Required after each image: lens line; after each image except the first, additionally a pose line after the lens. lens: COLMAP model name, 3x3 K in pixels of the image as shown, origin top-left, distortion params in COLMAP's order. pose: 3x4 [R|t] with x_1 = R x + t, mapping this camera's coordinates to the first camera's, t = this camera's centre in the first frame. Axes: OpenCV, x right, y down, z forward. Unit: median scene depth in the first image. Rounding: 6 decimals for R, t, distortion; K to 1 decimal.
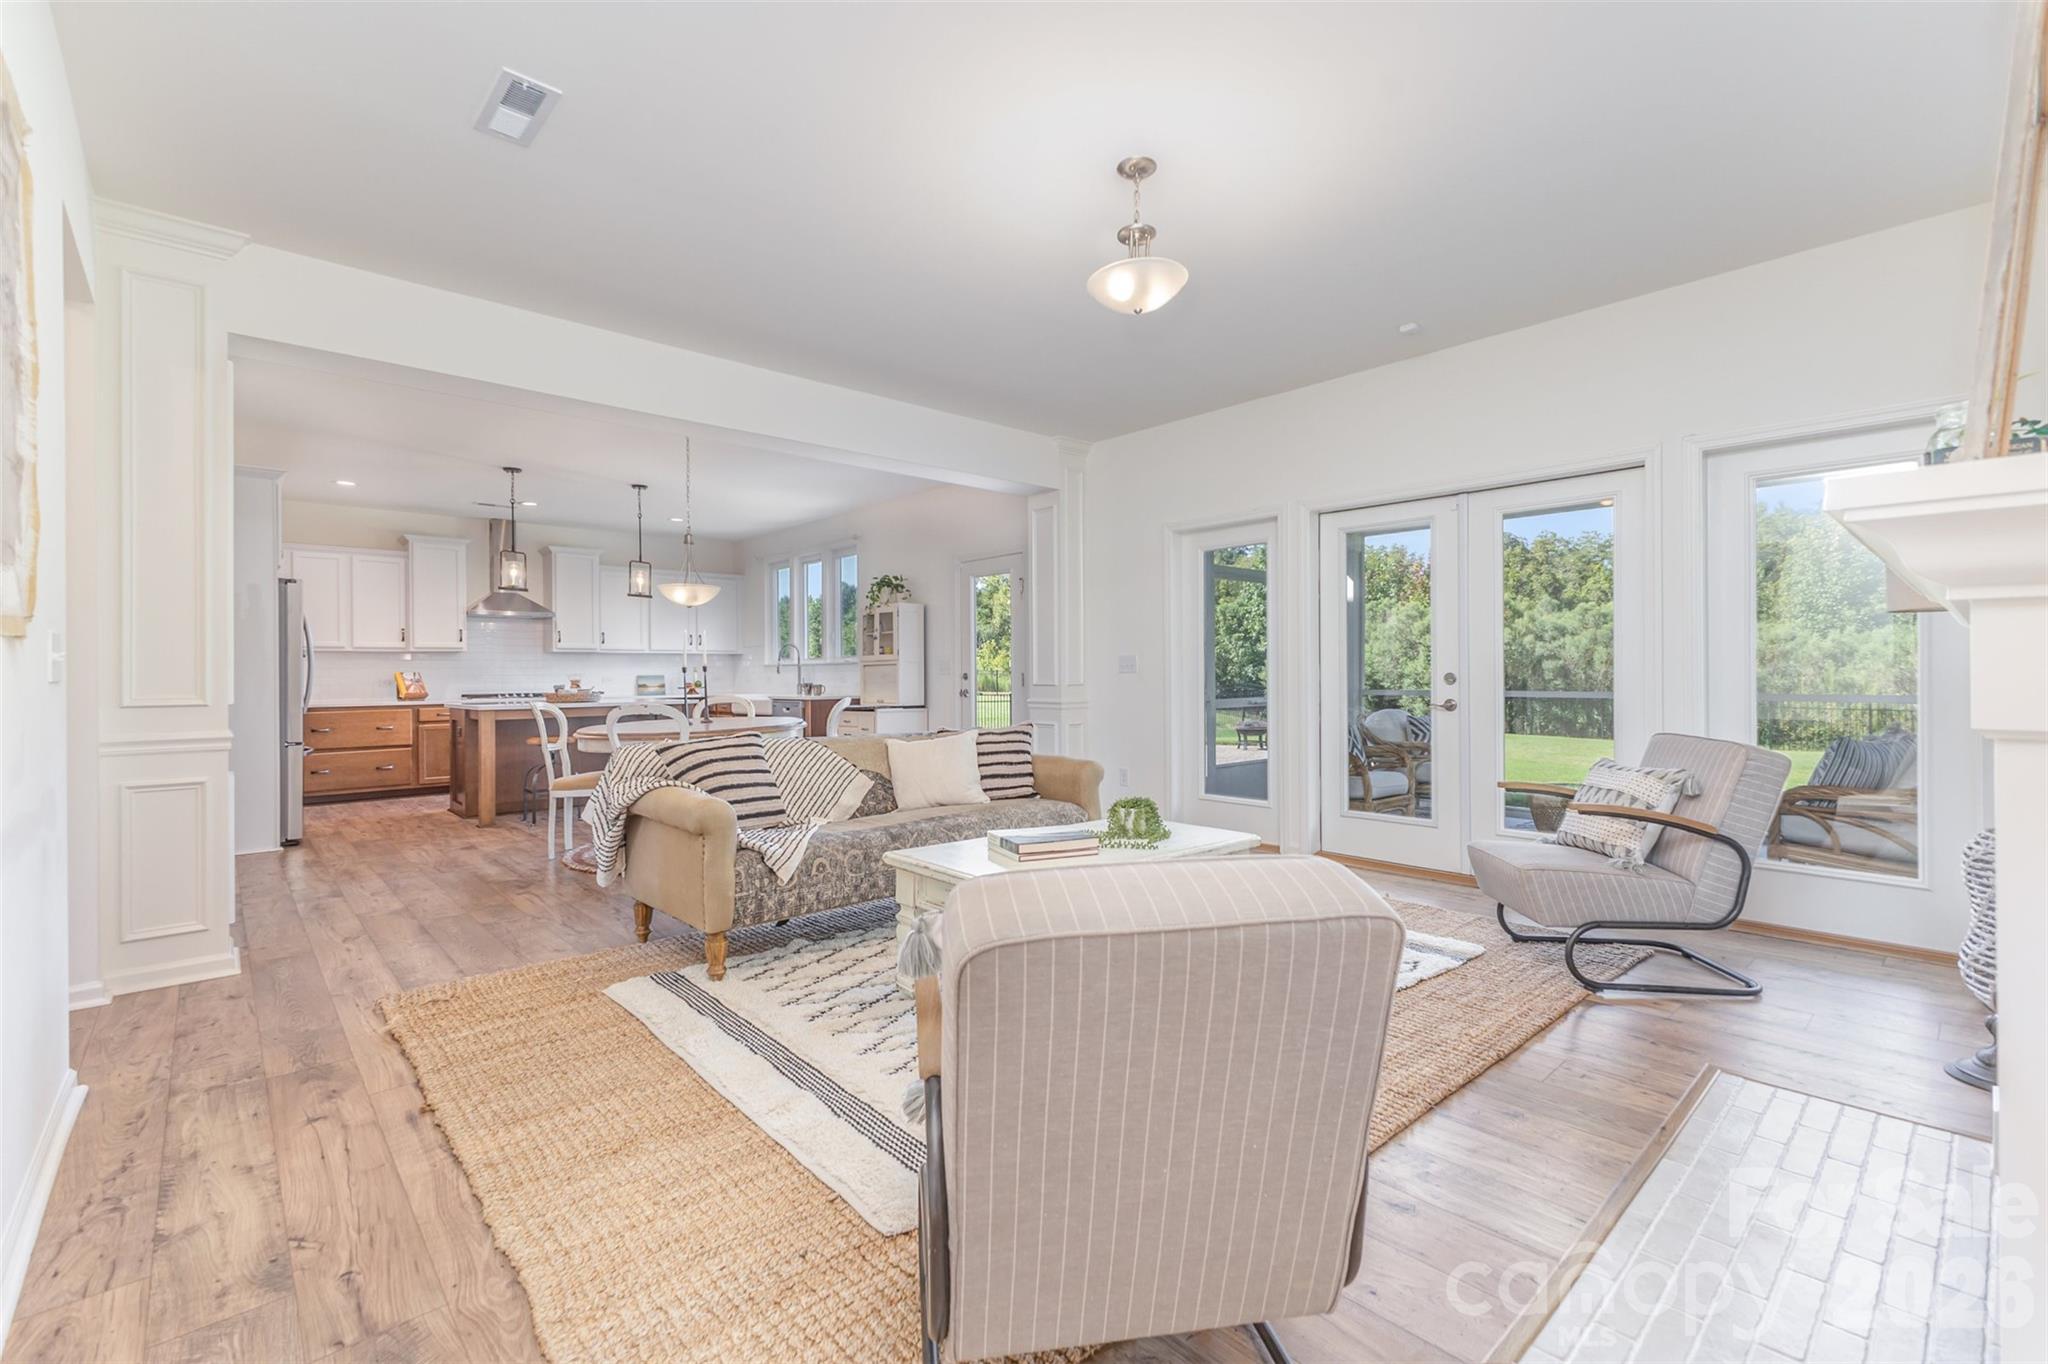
lens RADIAL K [[890.6, 0, 1019.4], [0, 890.6, 668.7], [0, 0, 1]] dist [0.012172, -0.004961]
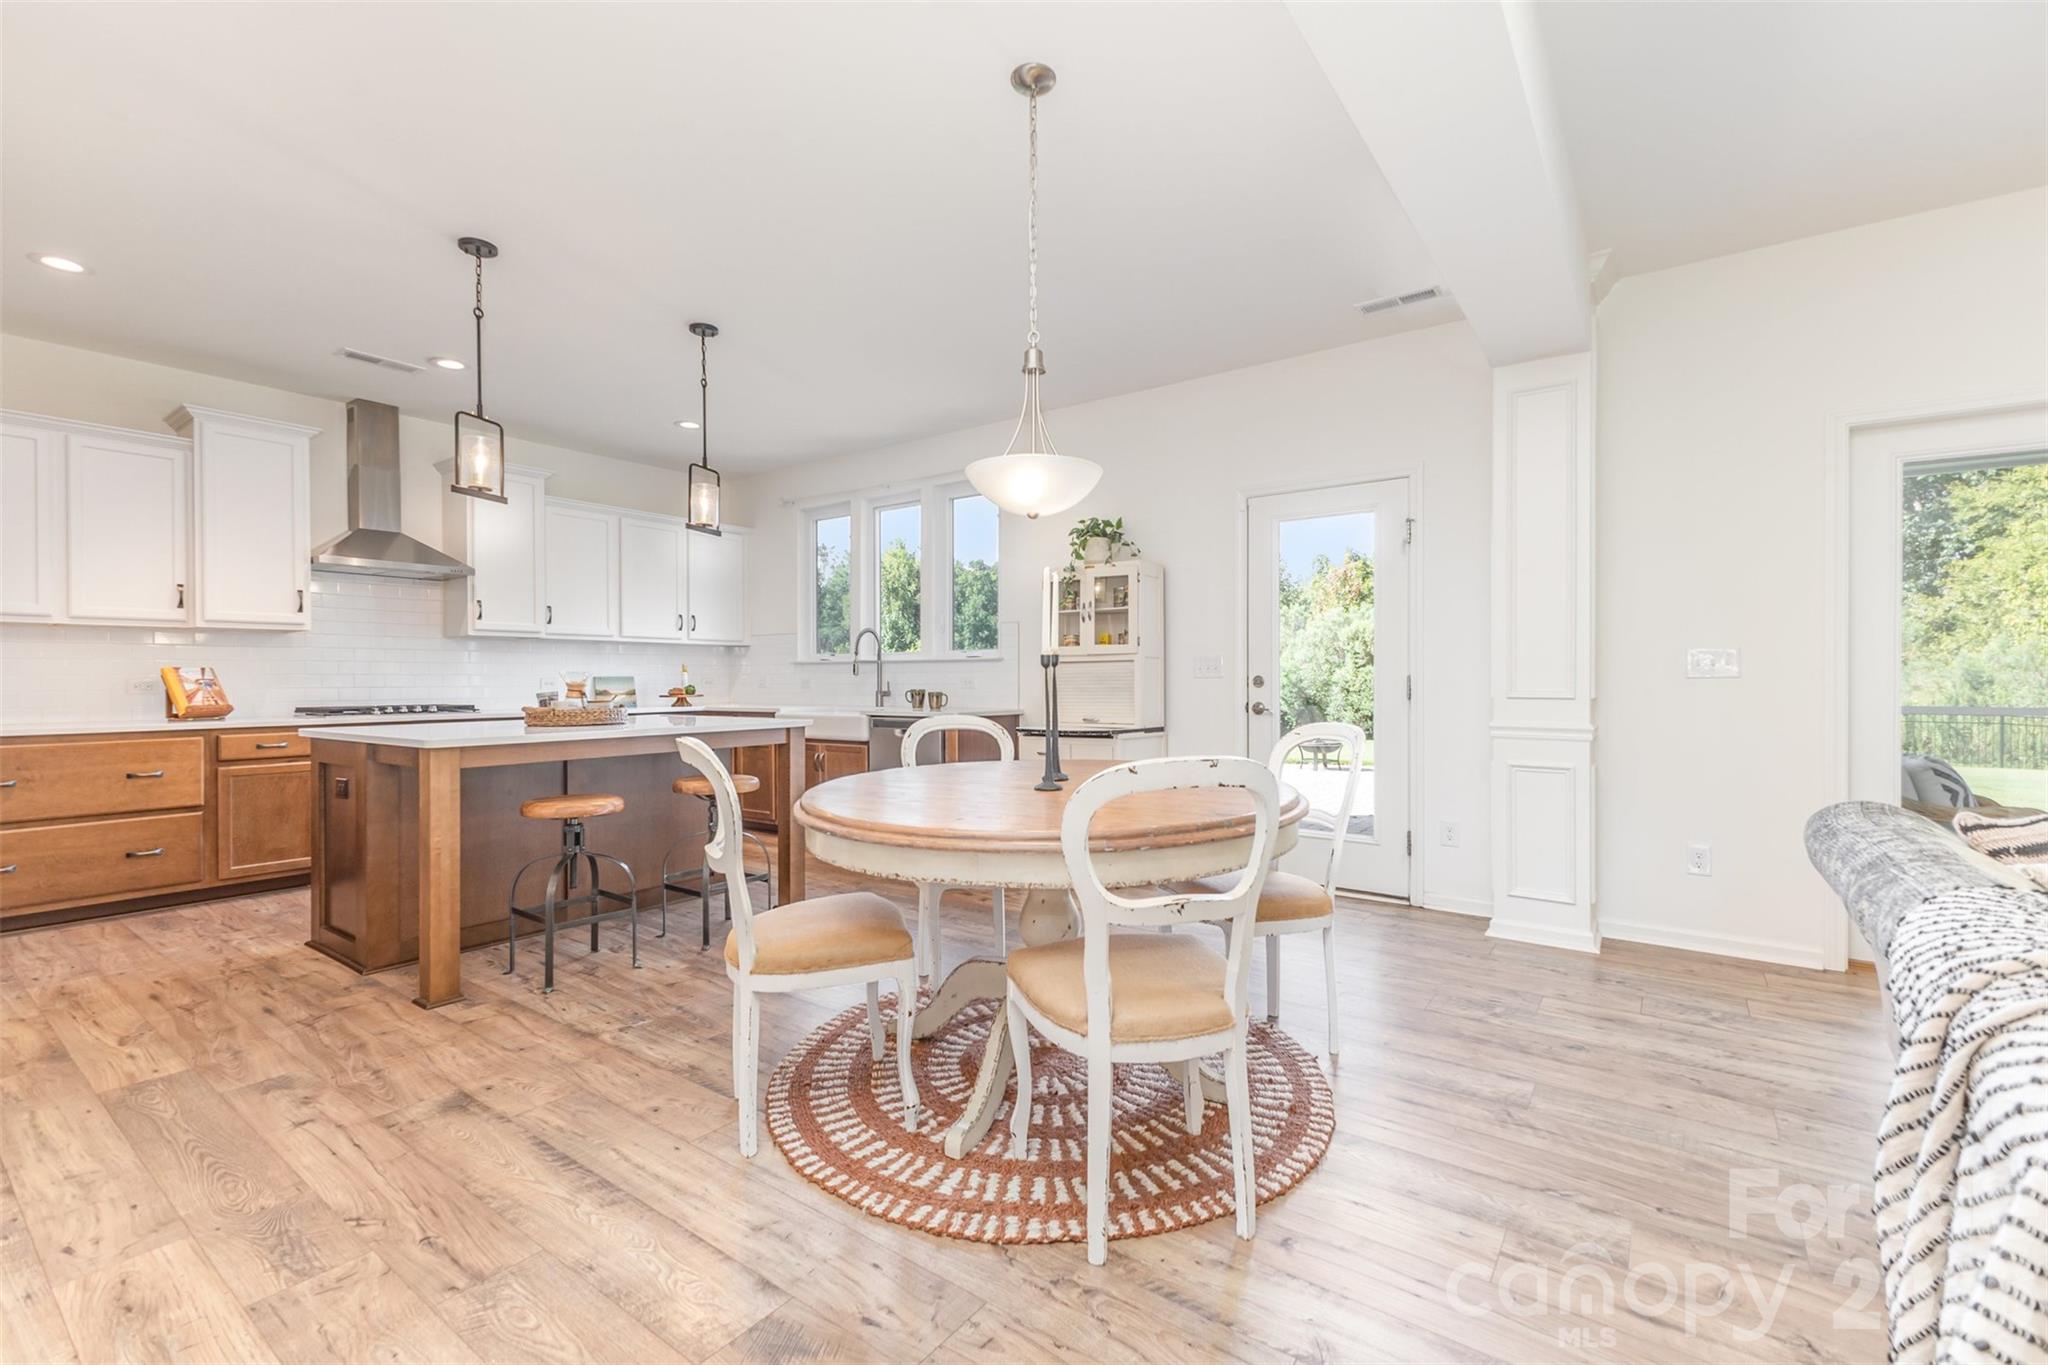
lens RADIAL K [[890.6, 0, 1029.7], [0, 890.6, 677.3], [0, 0, 1]] dist [0.012172, -0.004961]
pose [[0.979168, 0.007234, 0.202925, -0.252812], [-0.007893, 0.999966, 0.002439, 0.004111], [-0.202900, -0.003990, 0.979191, 0.314663]]
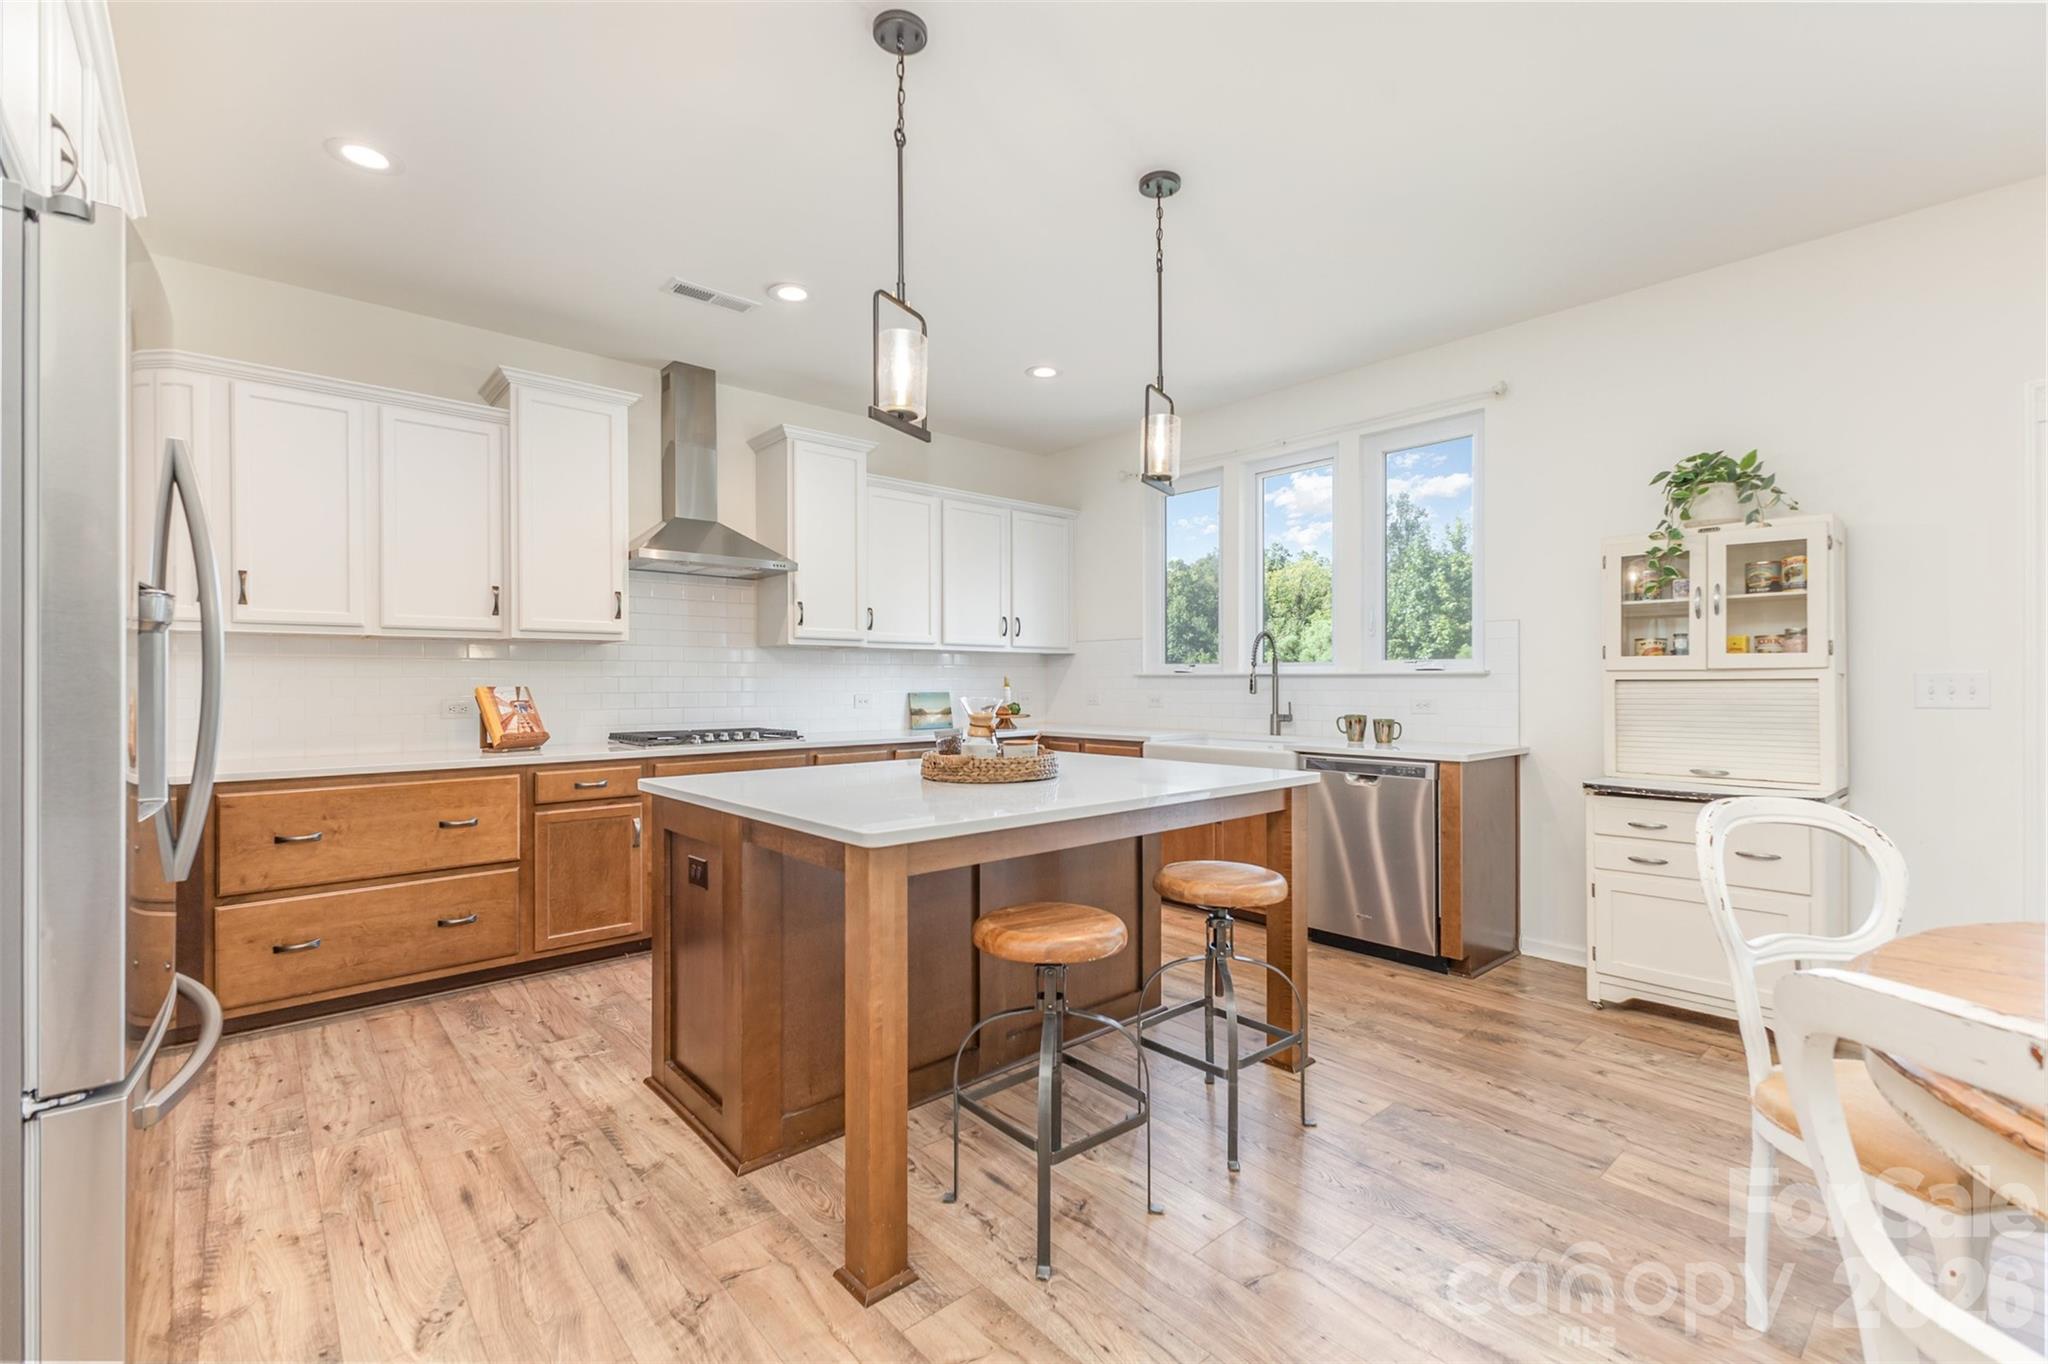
lens RADIAL K [[890.6, 0, 1019.0], [0, 890.6, 679.3], [0, 0, 1]] dist [0.012172, -0.004961]
pose [[0.999816, 0.009288, -0.016763, -0.353084], [-0.009231, 0.999951, 0.003486, -0.002641], [0.016794, -0.003331, 0.999853, 0.471267]]
